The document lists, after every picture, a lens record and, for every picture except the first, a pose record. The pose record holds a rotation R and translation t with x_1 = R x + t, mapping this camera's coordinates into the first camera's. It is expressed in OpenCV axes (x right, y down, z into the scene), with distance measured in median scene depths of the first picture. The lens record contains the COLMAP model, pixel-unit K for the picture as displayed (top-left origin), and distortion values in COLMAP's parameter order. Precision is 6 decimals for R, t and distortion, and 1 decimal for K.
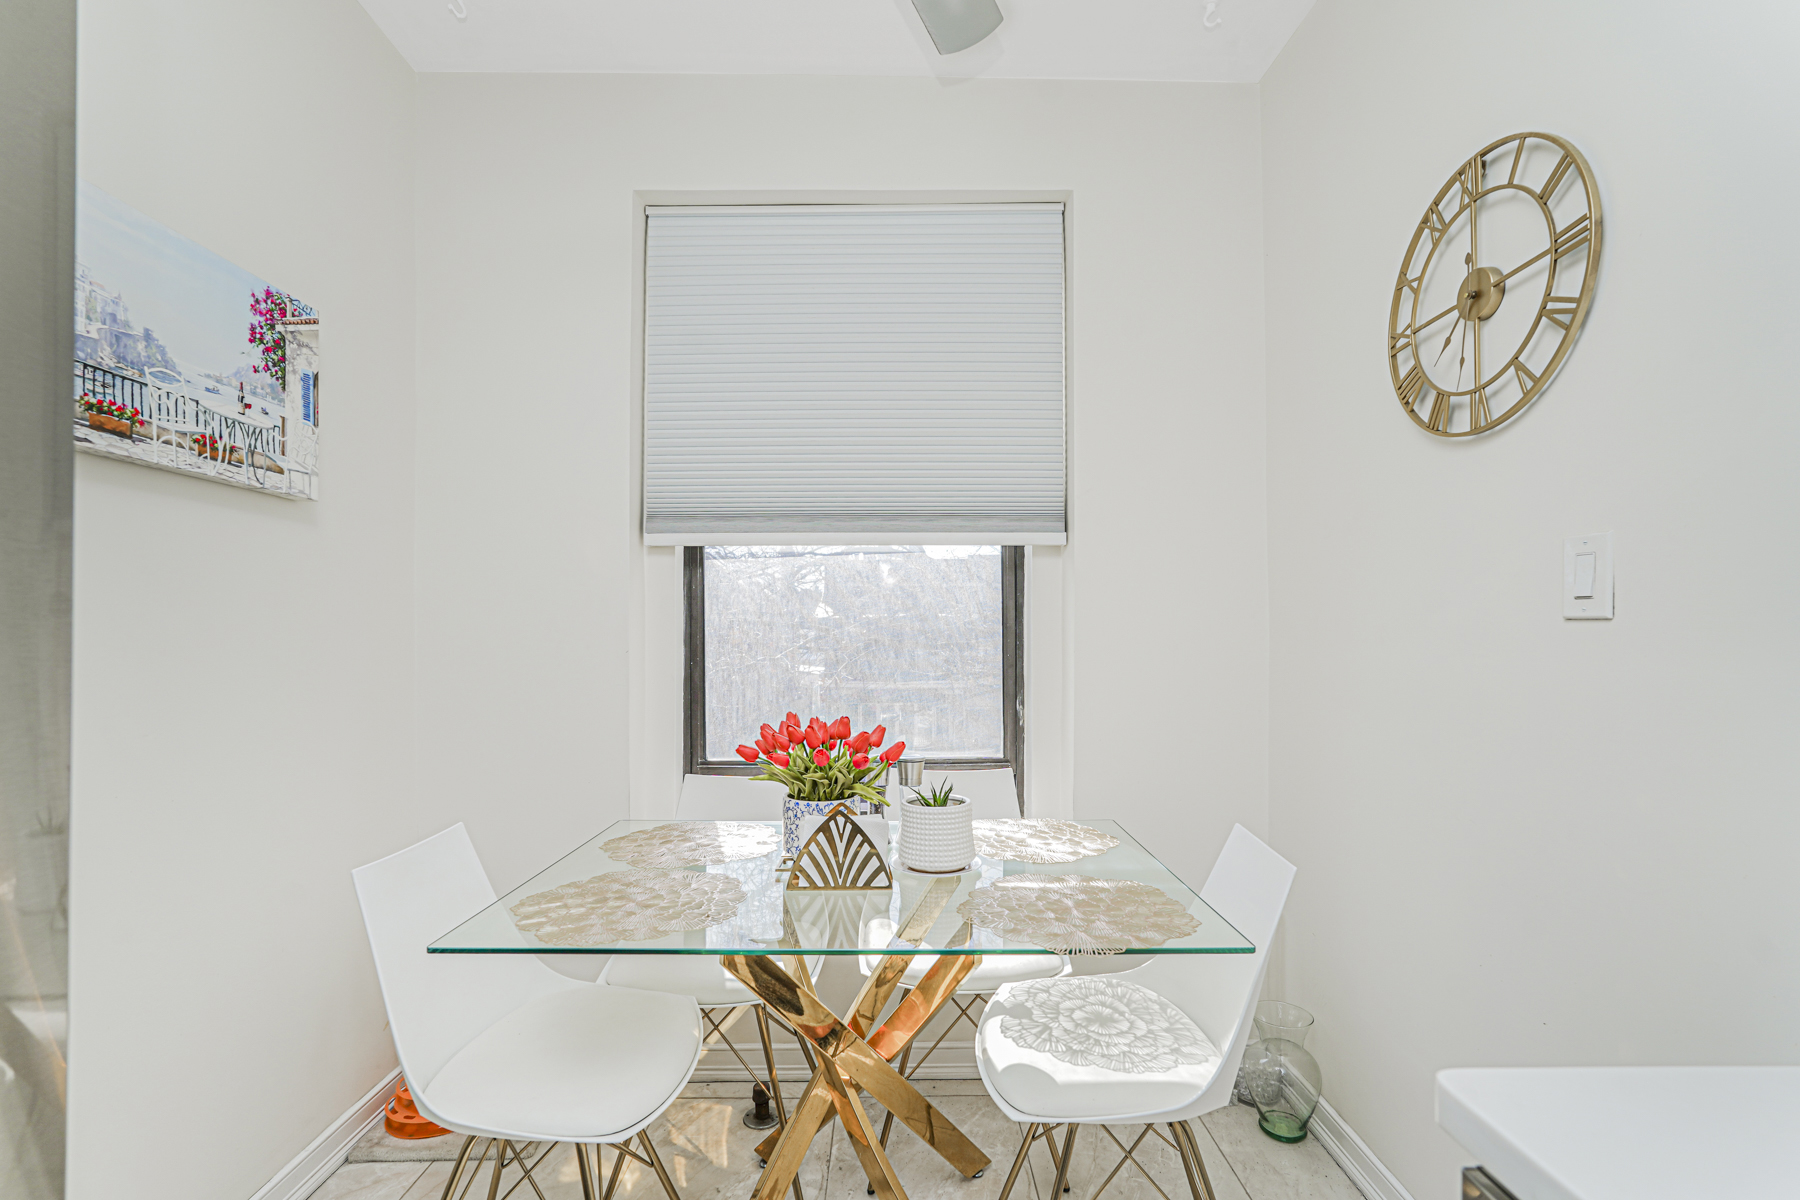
lens RADIAL K [[805.7, 0, 895.6], [0, 805.7, 617.6], [0, 0, 1]] dist [-0.001599, 0.000206]
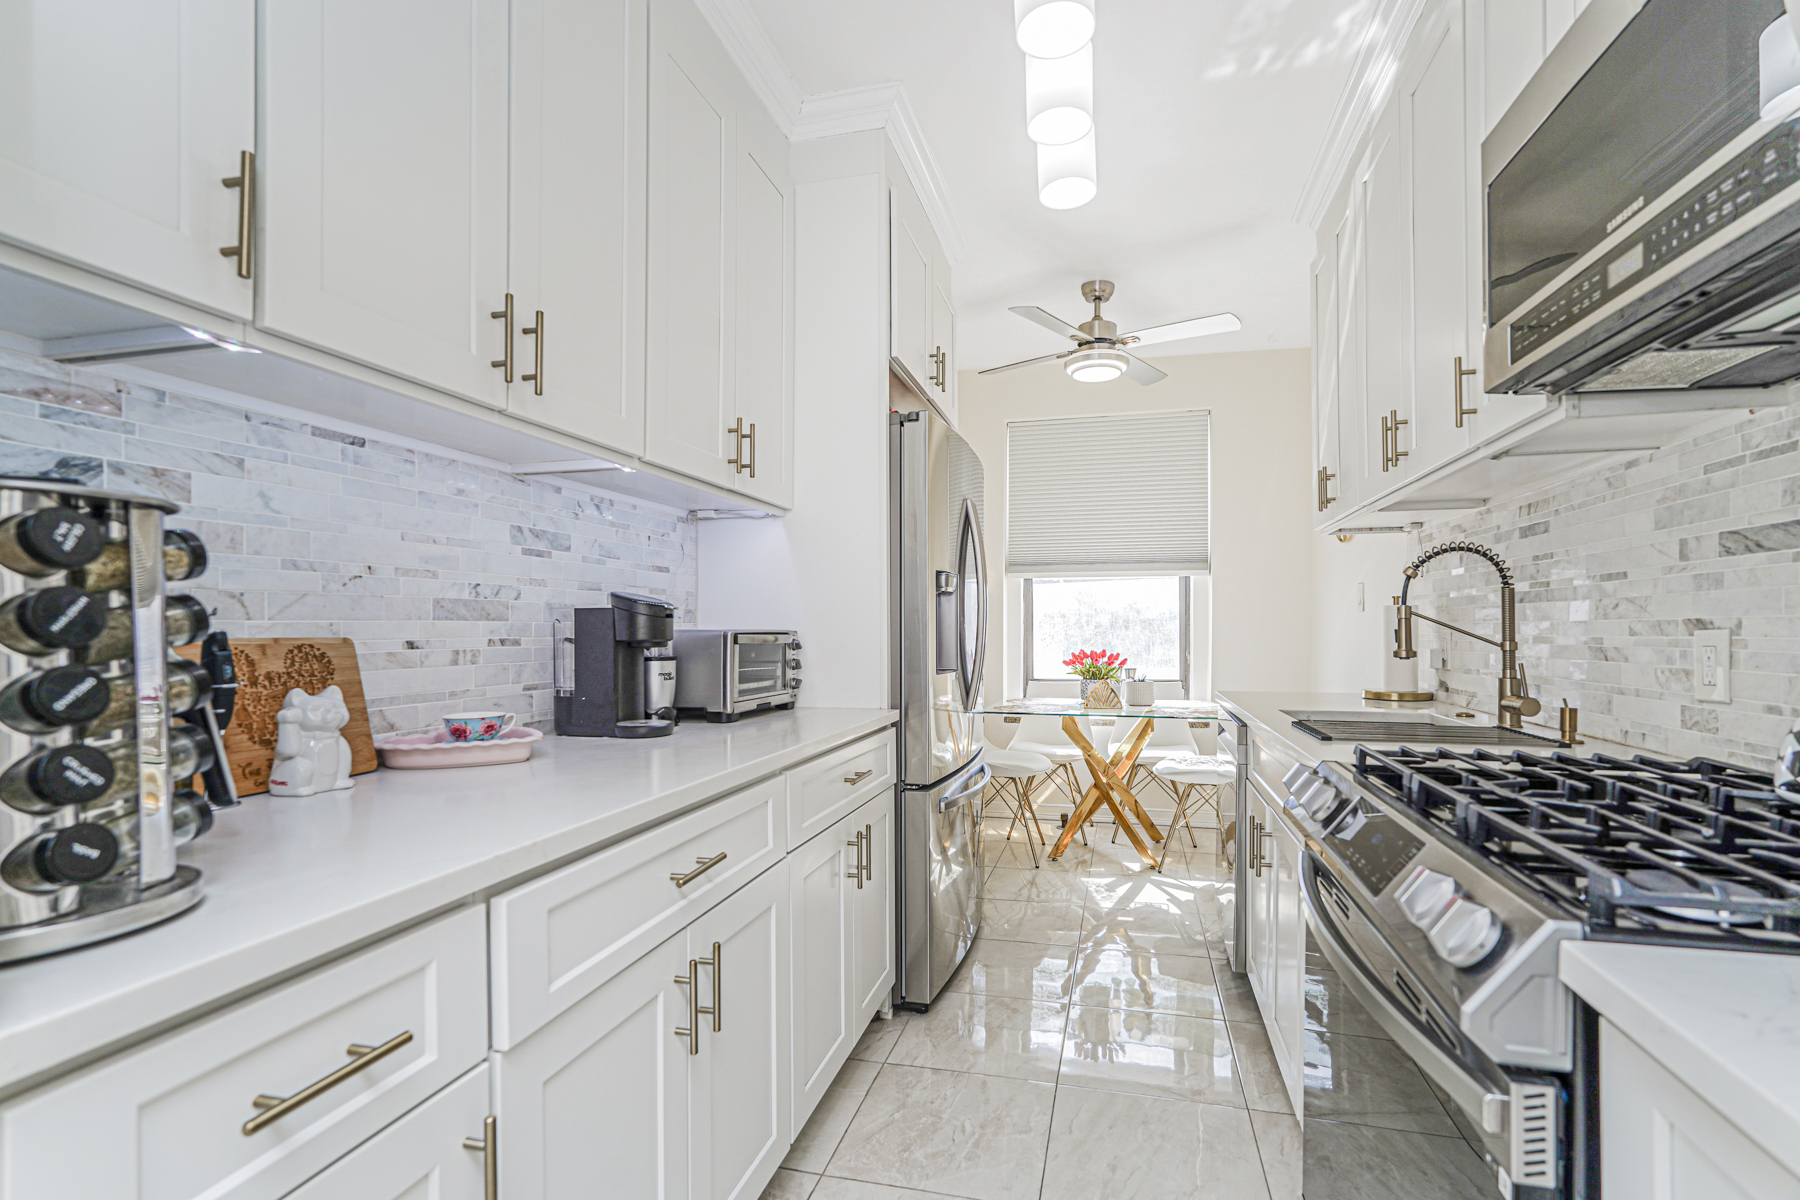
lens RADIAL K [[813.6, 0, 928.5], [0, 813.6, 625.5], [0, 0, 1]] dist [-0.026631, 0.016566]
pose [[0.970588, 0.000941, -0.240743, 0.015486], [0.002247, 0.999913, 0.012967, 0.010791], [0.240735, -0.013126, 0.970502, -1.490344]]
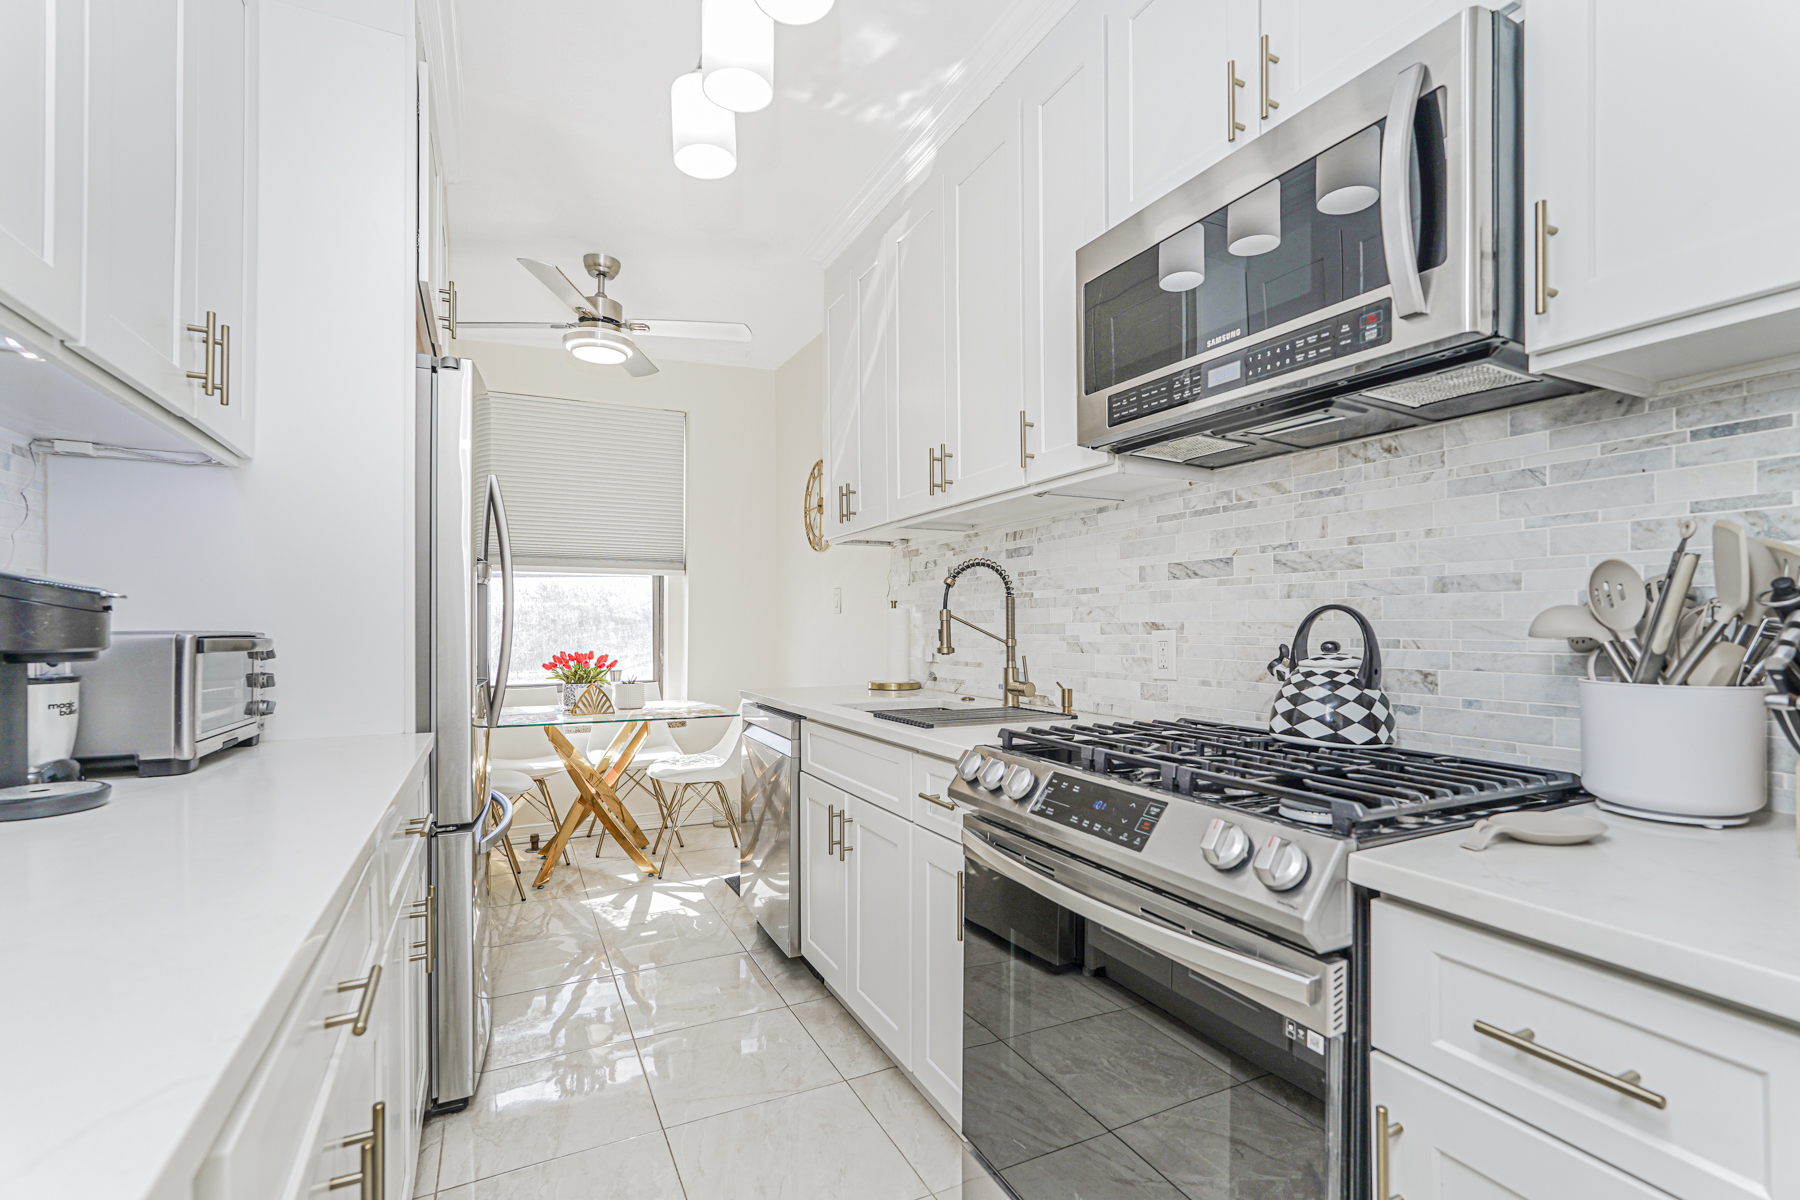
lens RADIAL K [[805.7, 0, 895.6], [0, 805.7, 617.6], [0, 0, 1]] dist [-0.001599, 0.000206]
pose [[0.897420, 0.007644, 0.441111, -0.274357], [-0.009577, 0.999952, 0.002156, 0.010496], [-0.441073, -0.006160, 0.897450, -1.402286]]
